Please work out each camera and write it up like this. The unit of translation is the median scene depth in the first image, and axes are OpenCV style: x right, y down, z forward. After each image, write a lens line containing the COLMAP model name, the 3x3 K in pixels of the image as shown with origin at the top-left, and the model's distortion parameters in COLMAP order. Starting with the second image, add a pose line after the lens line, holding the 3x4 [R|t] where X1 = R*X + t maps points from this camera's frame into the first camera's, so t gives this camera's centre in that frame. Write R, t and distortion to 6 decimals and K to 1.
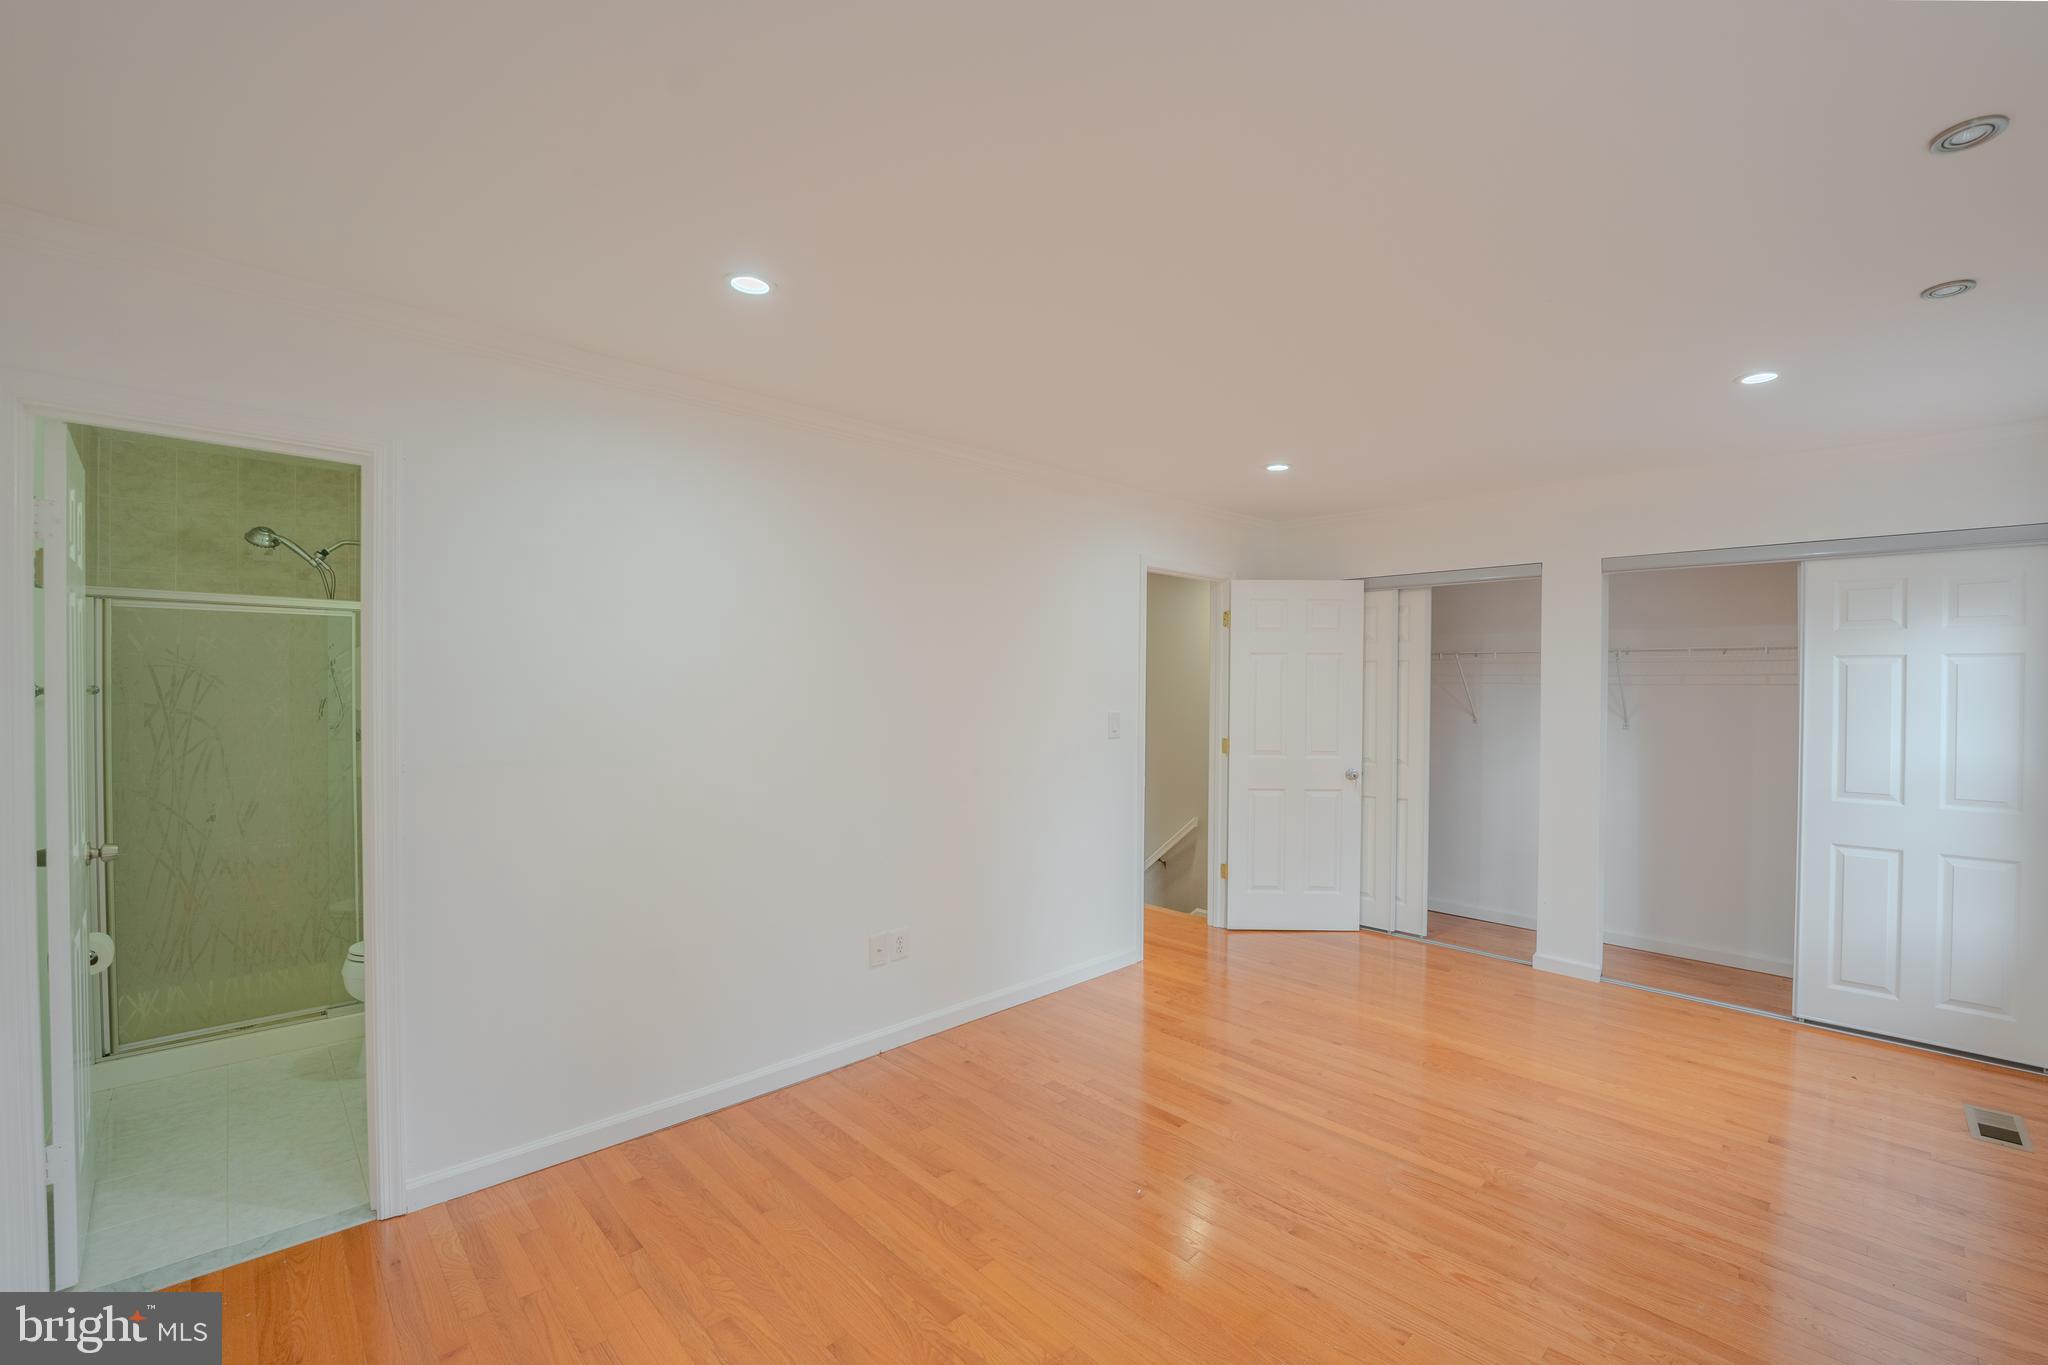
lens RADIAL K [[850.2, 0, 1037.1], [0, 850.2, 692.2], [0, 0, 1]] dist [-0.012895, -0.000093]
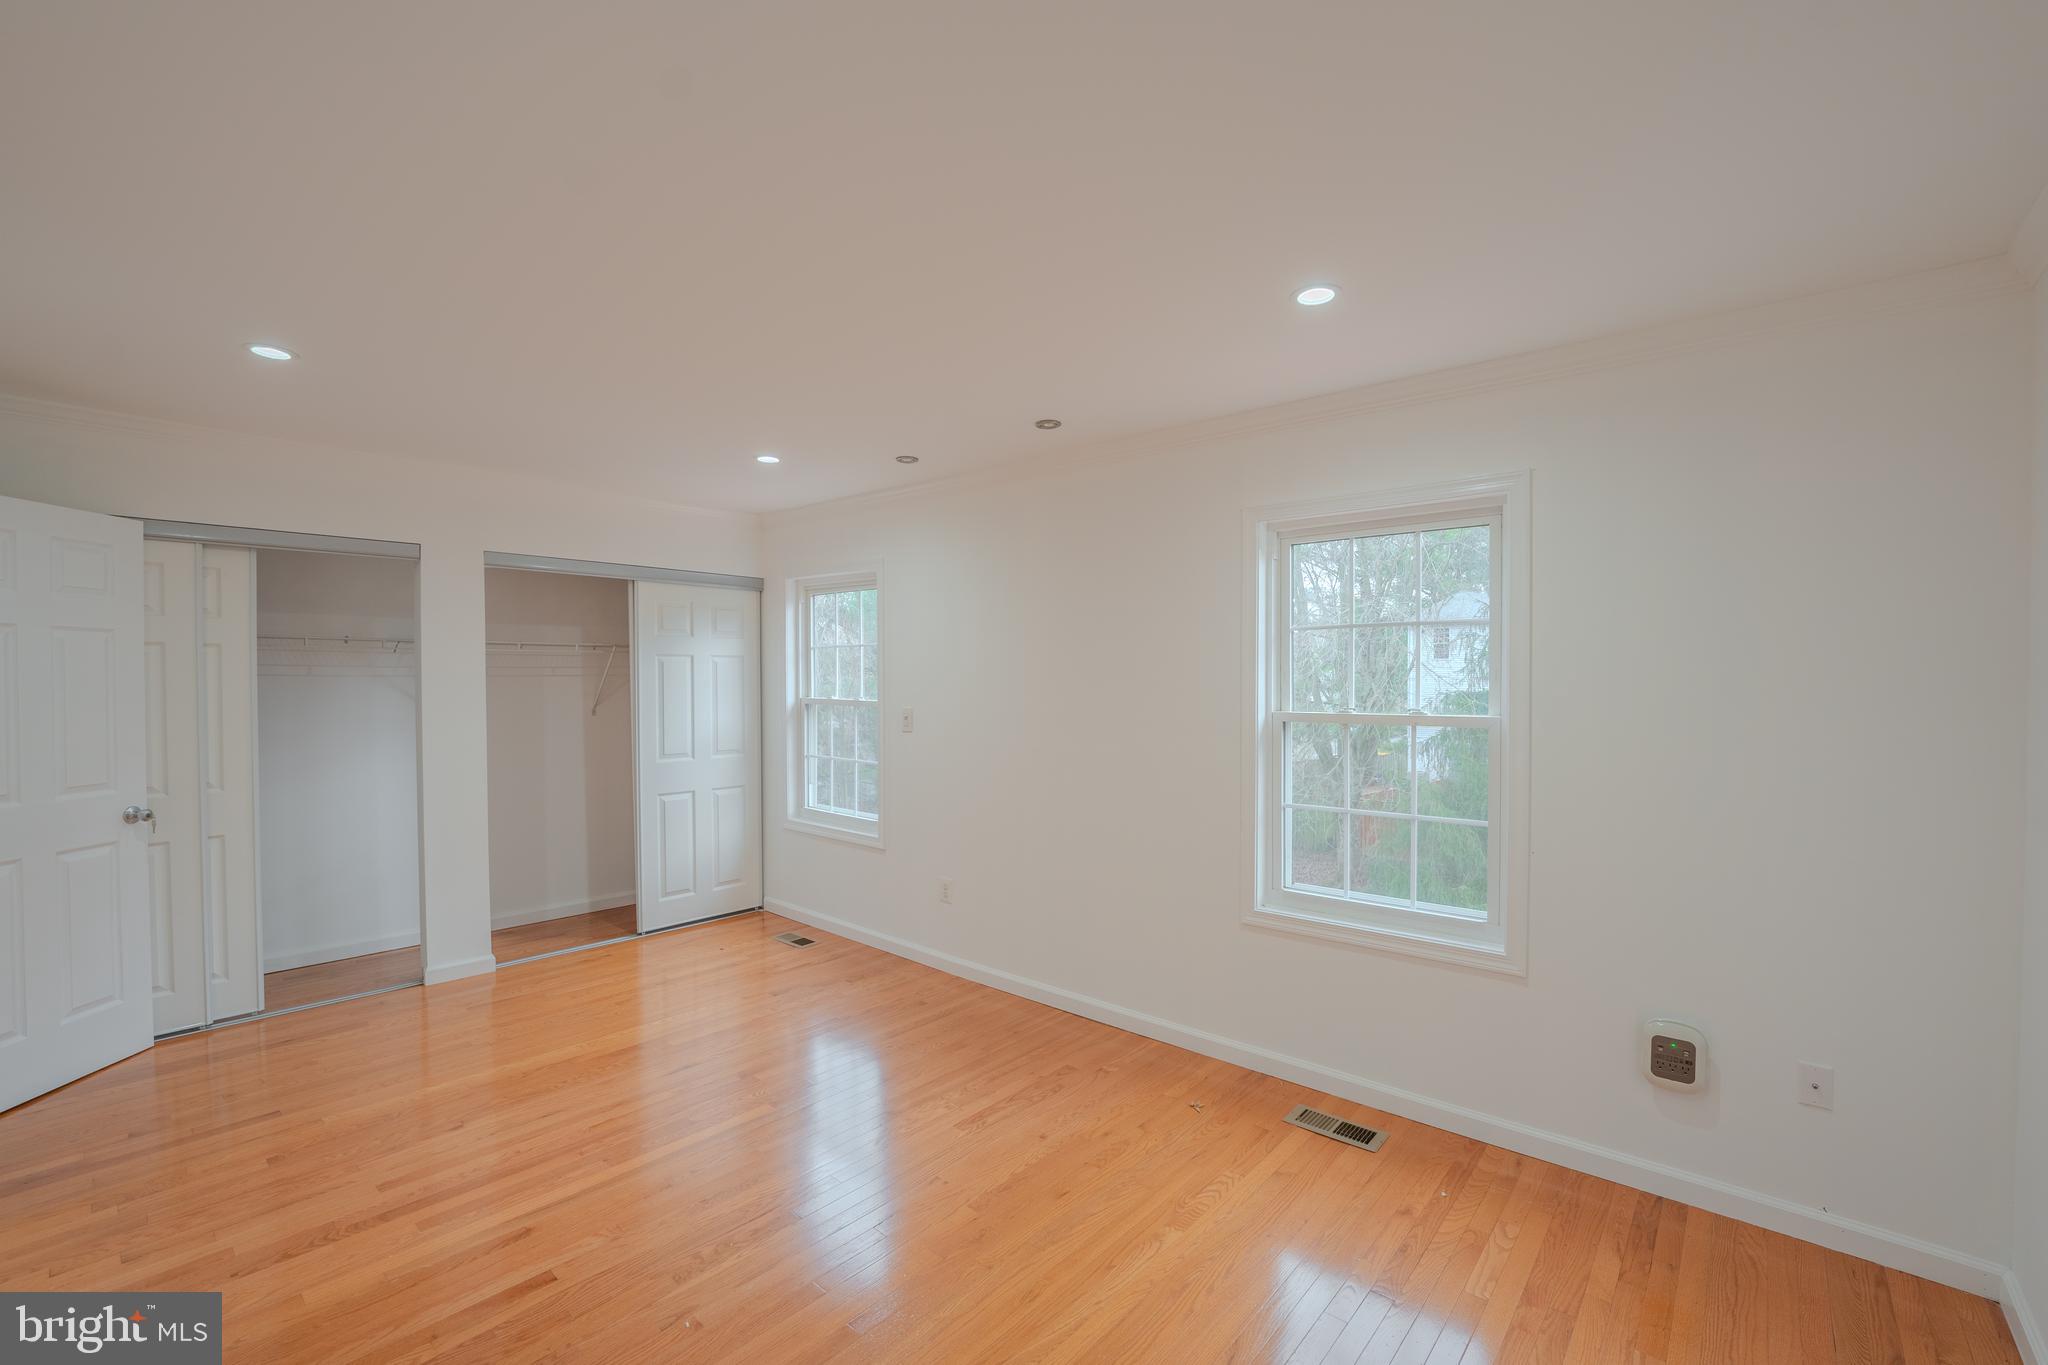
lens RADIAL K [[895.2, 0, 1009.7], [0, 895.2, 684.0], [0, 0, 1]] dist [-0.014470, -0.000238]
pose [[-0.073261, -0.013594, 0.997220, -0.500289], [0.008646, 0.999861, 0.014265, -0.011361], [-0.997275, 0.009667, -0.073133, 0.523775]]
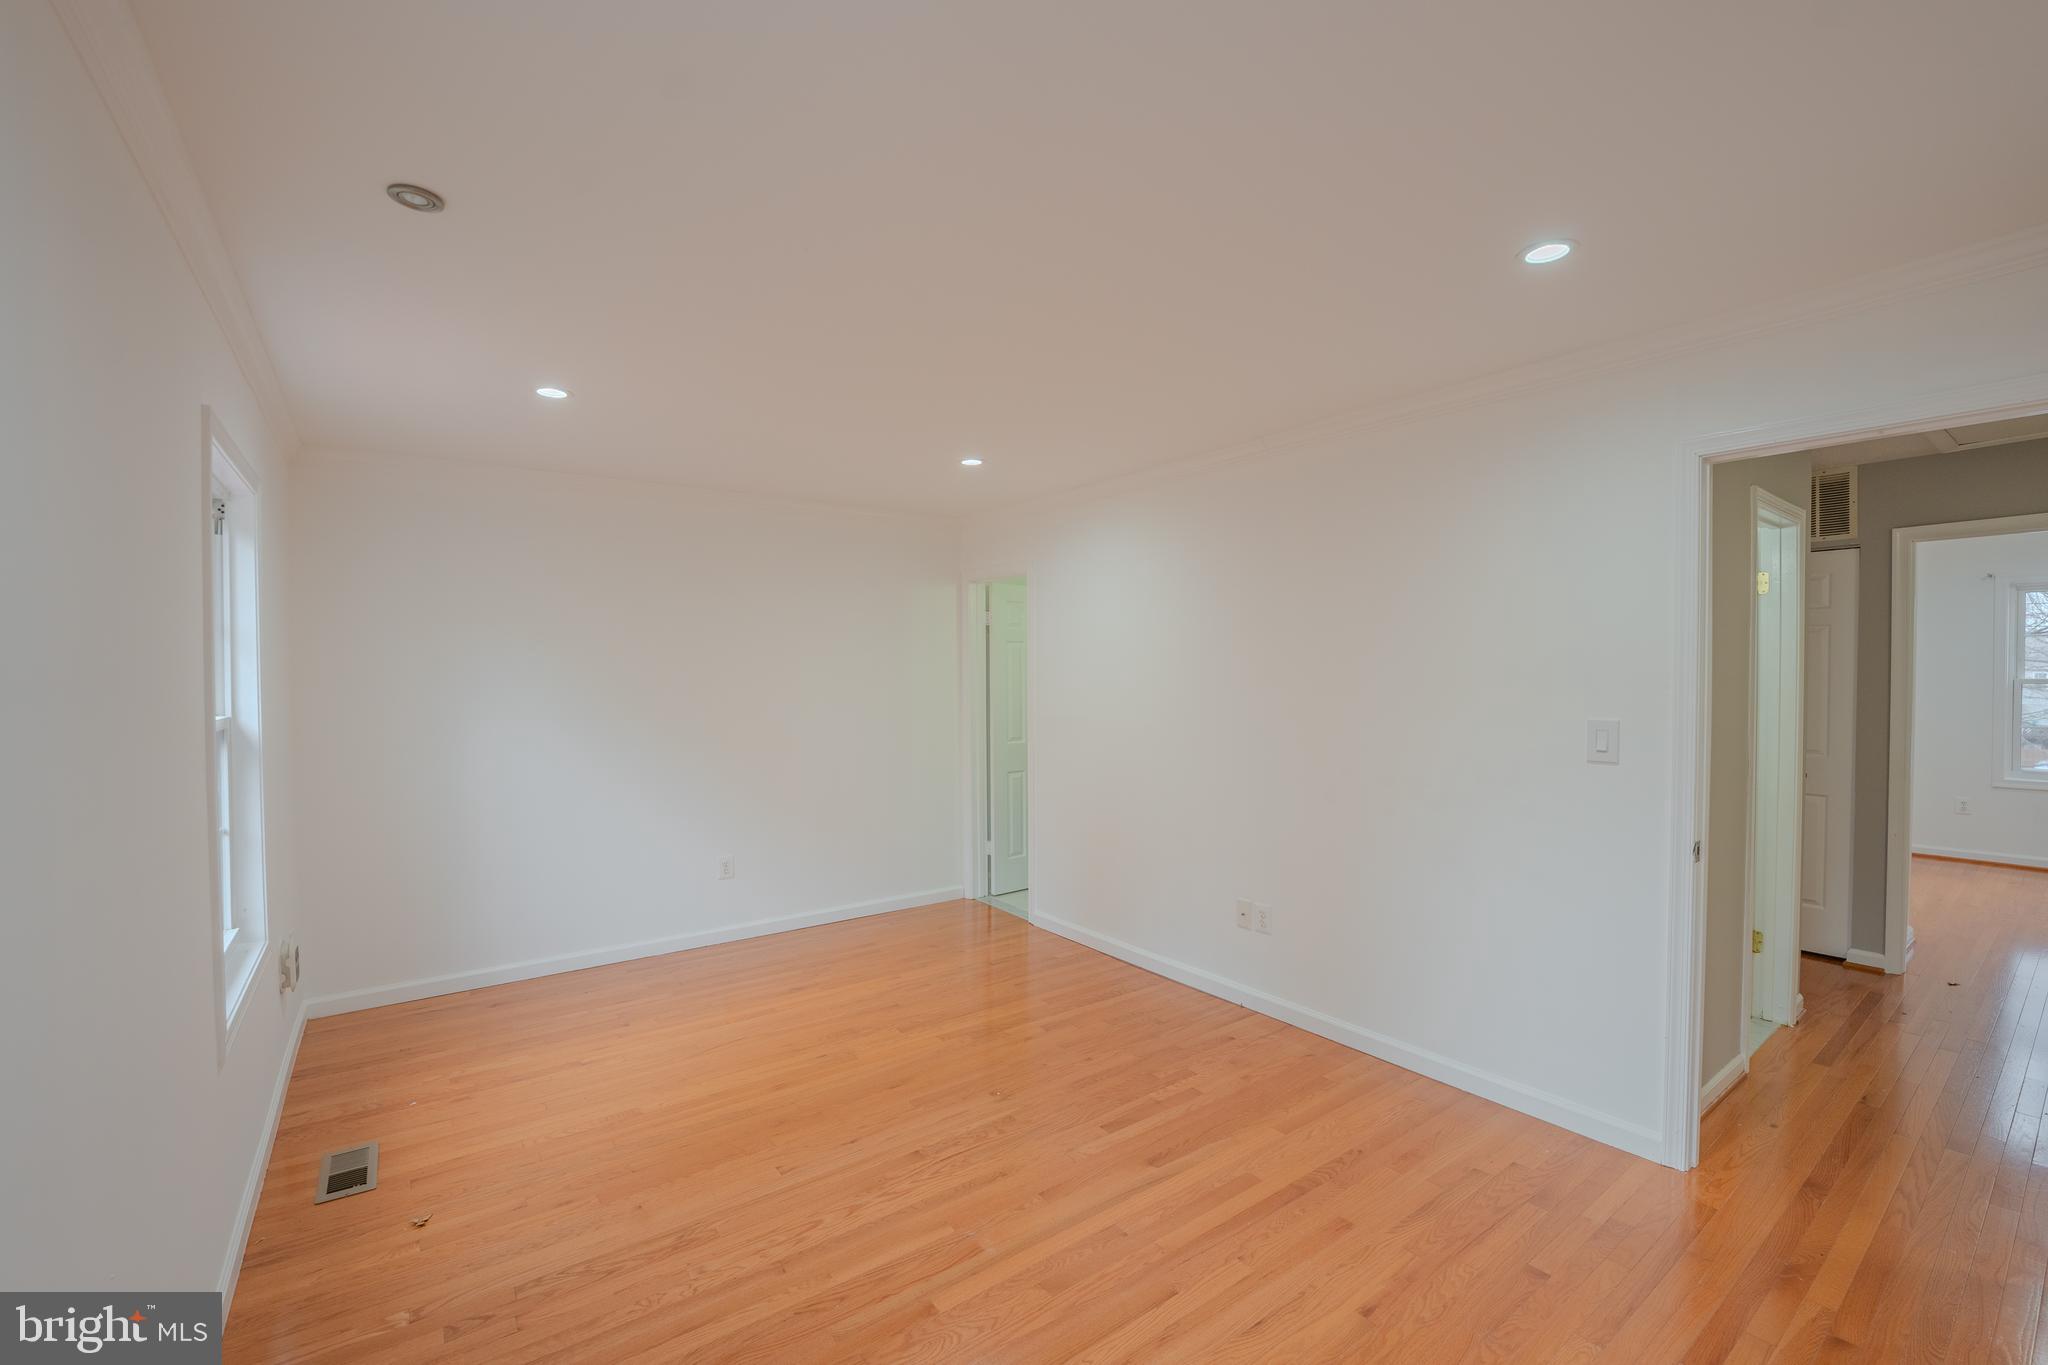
lens RADIAL K [[850.2, 0, 1037.1], [0, 850.2, 692.2], [0, 0, 1]] dist [-0.012895, -0.000093]
pose [[-0.107777, 0.022800, -0.993914, 0.914990], [-0.000907, 0.999734, 0.023032, -0.012976], [0.994175, 0.003383, -0.107727, 0.822606]]
